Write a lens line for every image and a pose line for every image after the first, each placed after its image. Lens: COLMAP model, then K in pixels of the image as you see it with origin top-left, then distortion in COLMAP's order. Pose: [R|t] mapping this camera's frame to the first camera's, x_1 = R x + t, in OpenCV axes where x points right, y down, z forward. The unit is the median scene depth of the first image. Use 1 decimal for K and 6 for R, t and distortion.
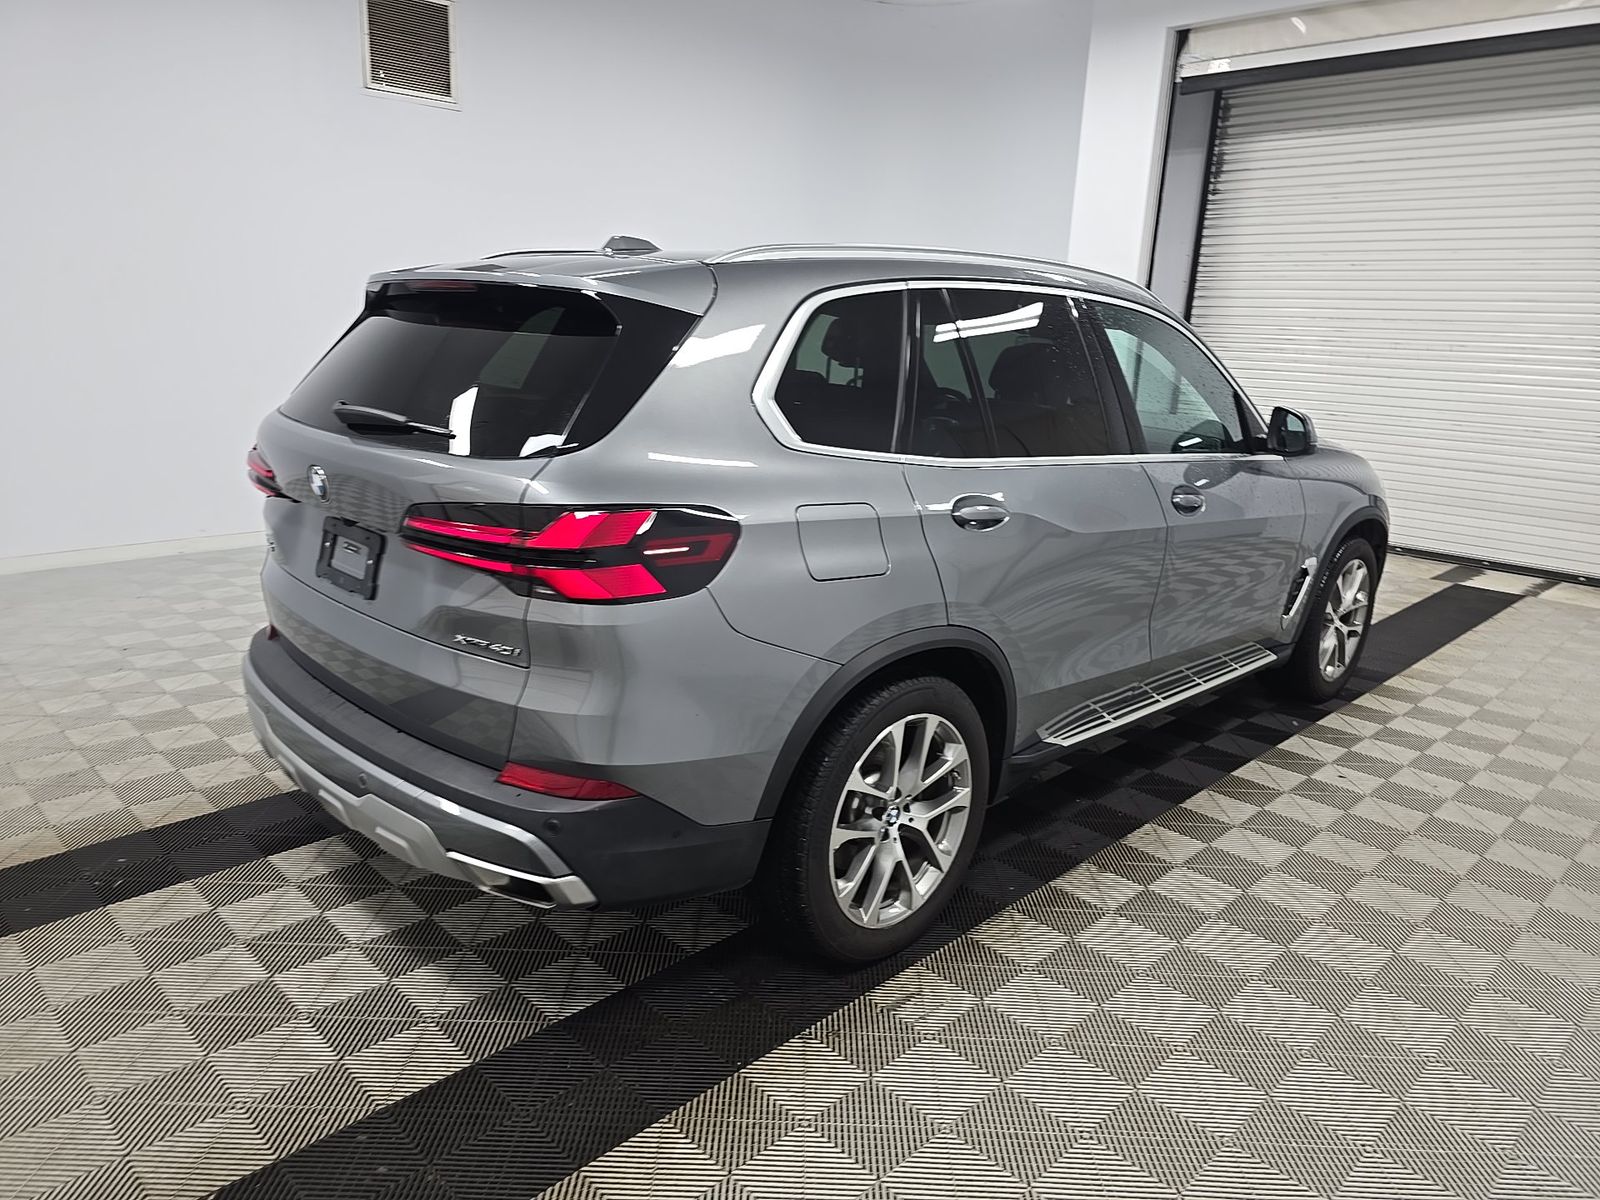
lens RADIAL K [[1077.4, 0, 797.0], [0, 1077.4, 606.0], [0, 0, 1]] dist [0.000519, 0.016140]
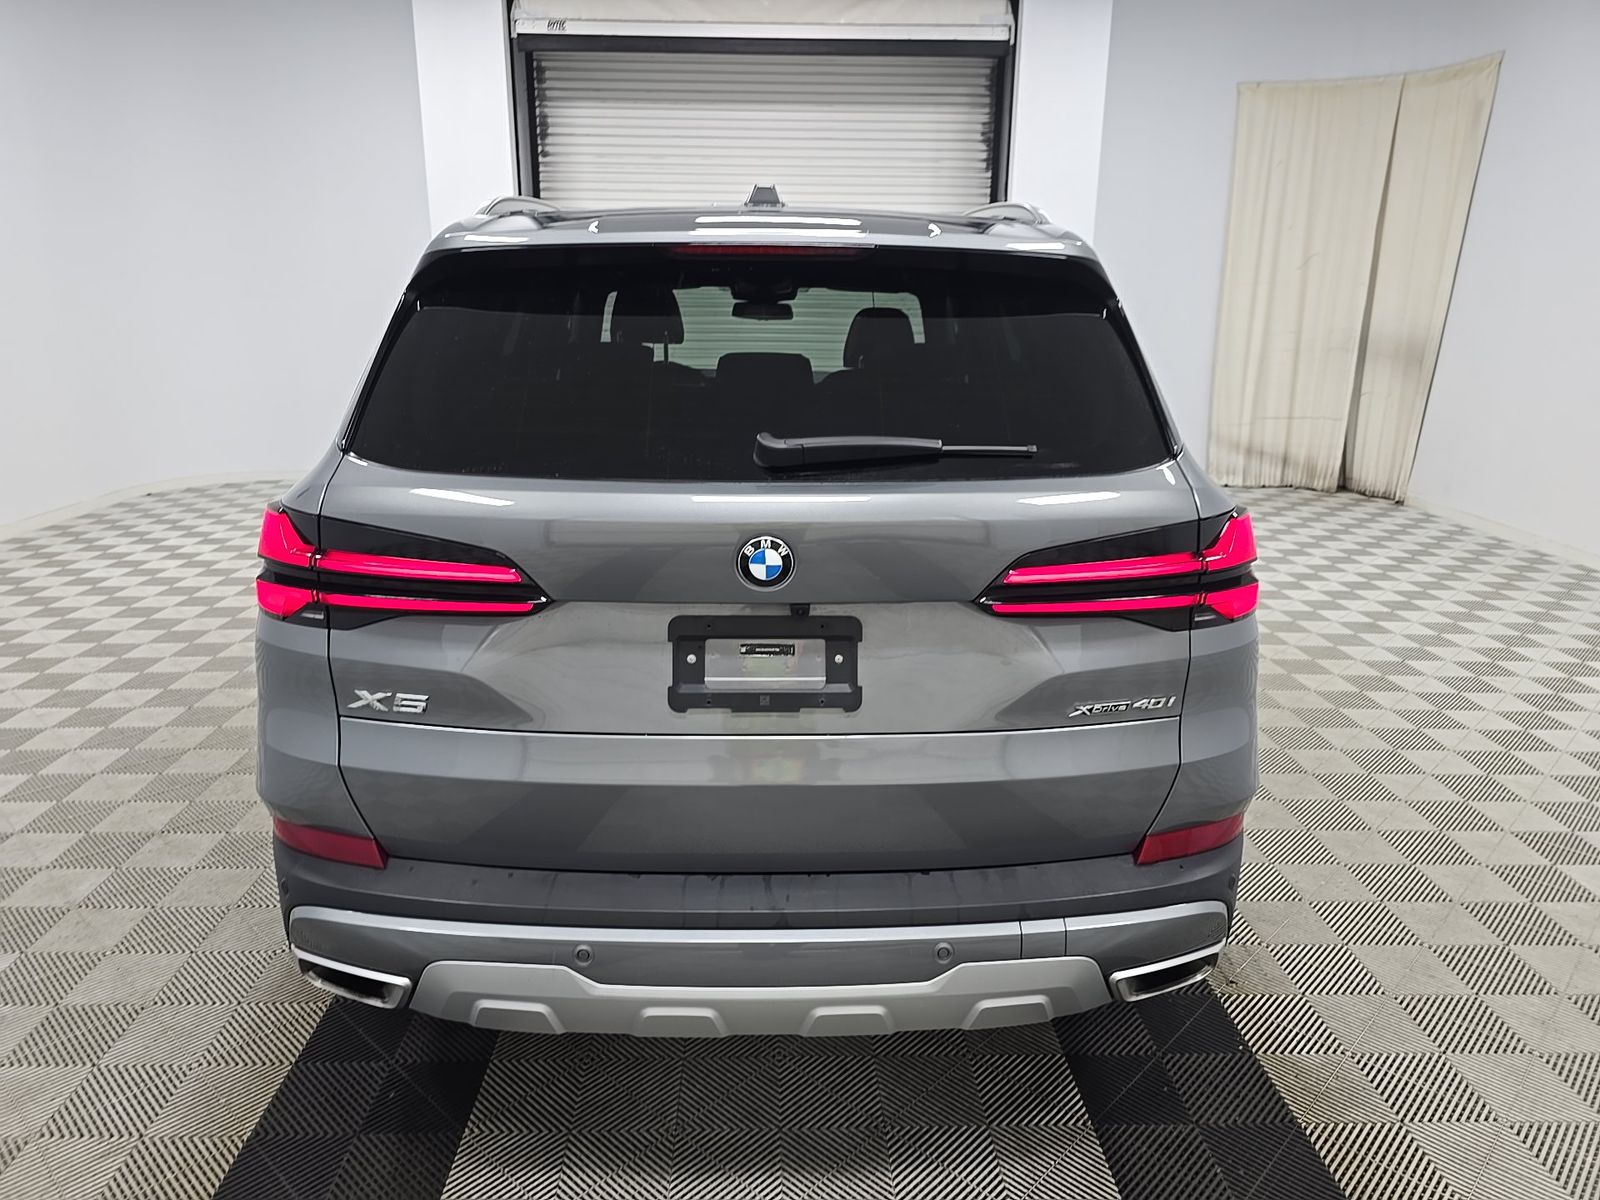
lens RADIAL K [[1077.4, 0, 794.1], [0, 1077.4, 607.0], [0, 0, 1]] dist [0.000519, 0.016140]
pose [[0.681279, -0.228409, 0.695476, -0.257398], [0.203926, 0.971683, 0.119358, -0.046839], [-0.703045, 0.060509, 0.708566, 0.152694]]
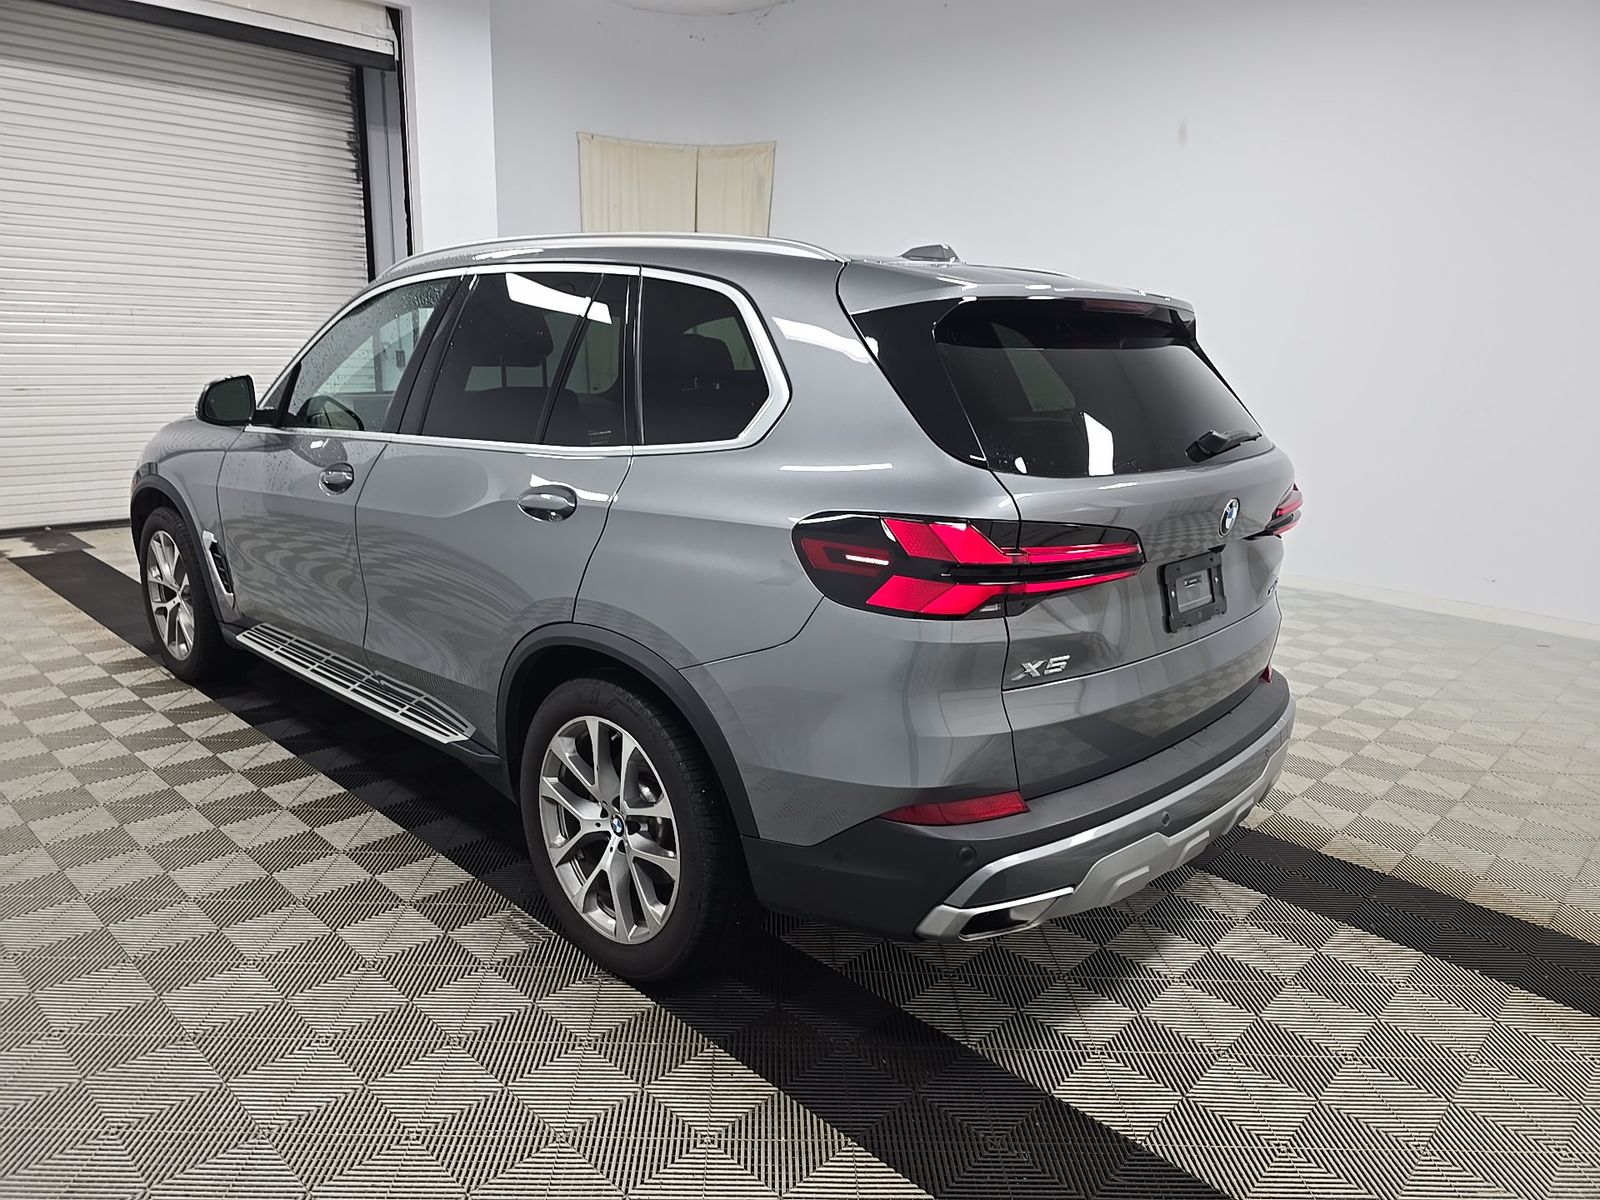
lens RADIAL K [[1077.4, 0, 801.5], [0, 1077.4, 603.6], [0, 0, 1]] dist [0.000519, 0.016140]
pose [[-0.019868, -0.277554, 0.960505, -0.410066], [0.220488, 0.935825, 0.274983, -0.117016], [-0.975187, 0.217243, 0.042604, 0.393764]]
